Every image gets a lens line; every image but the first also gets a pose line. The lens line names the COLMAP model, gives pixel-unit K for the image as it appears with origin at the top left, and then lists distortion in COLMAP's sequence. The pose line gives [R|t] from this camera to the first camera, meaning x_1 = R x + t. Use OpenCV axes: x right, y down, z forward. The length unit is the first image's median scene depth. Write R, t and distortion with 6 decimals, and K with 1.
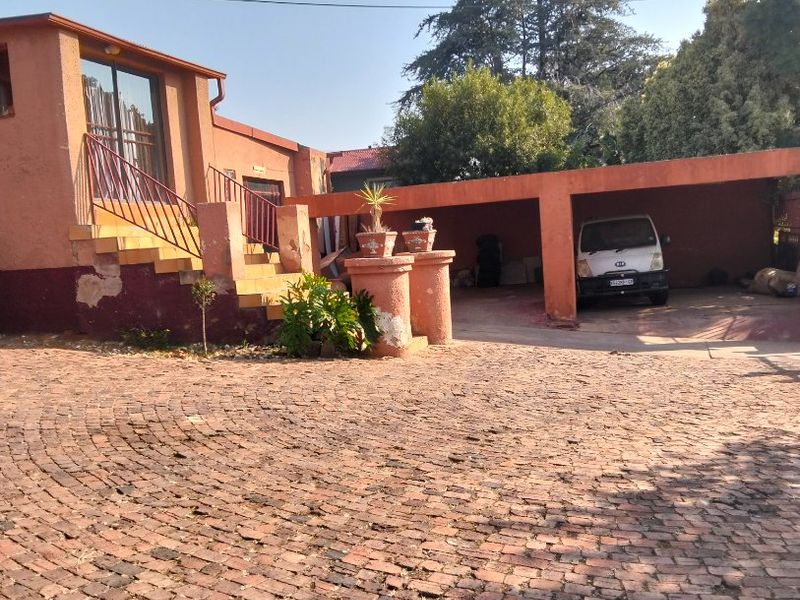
lens RADIAL K [[820.1, 0, 394.3], [0, 820.1, 308.6], [0, 0, 1]] dist [0.159185, -0.421766]
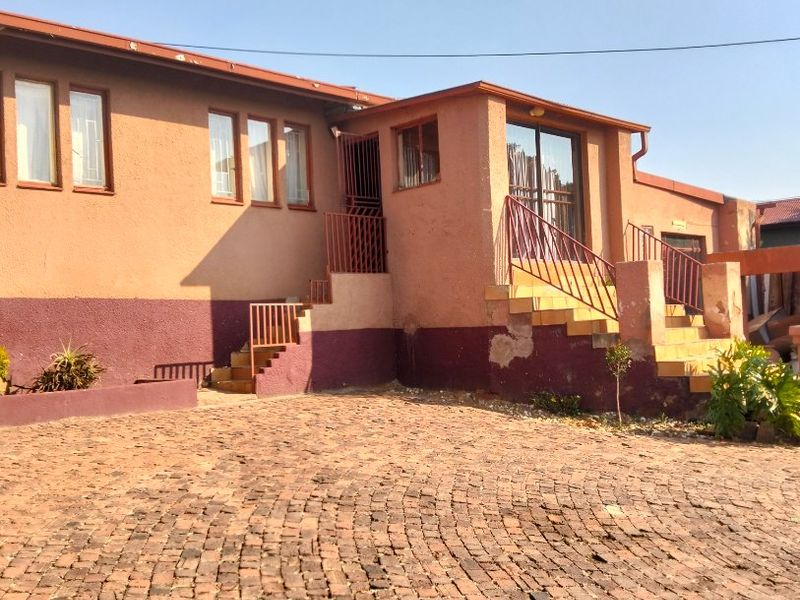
lens RADIAL K [[820.1, 0, 394.3], [0, 820.1, 308.6], [0, 0, 1]] dist [0.159185, -0.421766]
pose [[0.885795, 0.021078, -0.463598, -0.024074], [-0.052535, 0.997101, -0.055045, -0.009950], [0.461094, 0.073113, 0.884334, 0.056035]]
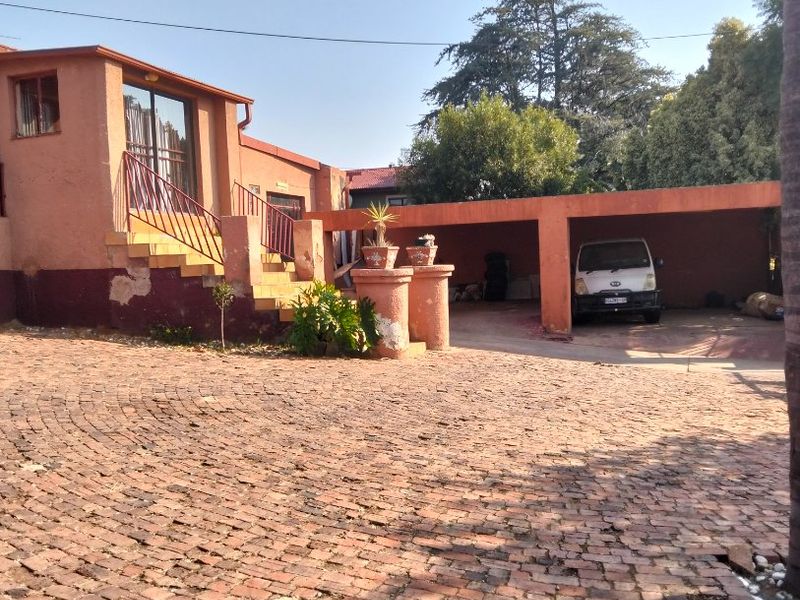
lens RADIAL K [[791.5, 0, 400.0], [0, 791.5, 300.0], [0, 0, 1]] dist [0.152872, -0.431497]
pose [[0.999371, 0.032170, -0.014923, 0.024161], [-0.032548, 0.999135, -0.025863, 0.007022], [0.014078, 0.026333, 0.999554, -0.075954]]
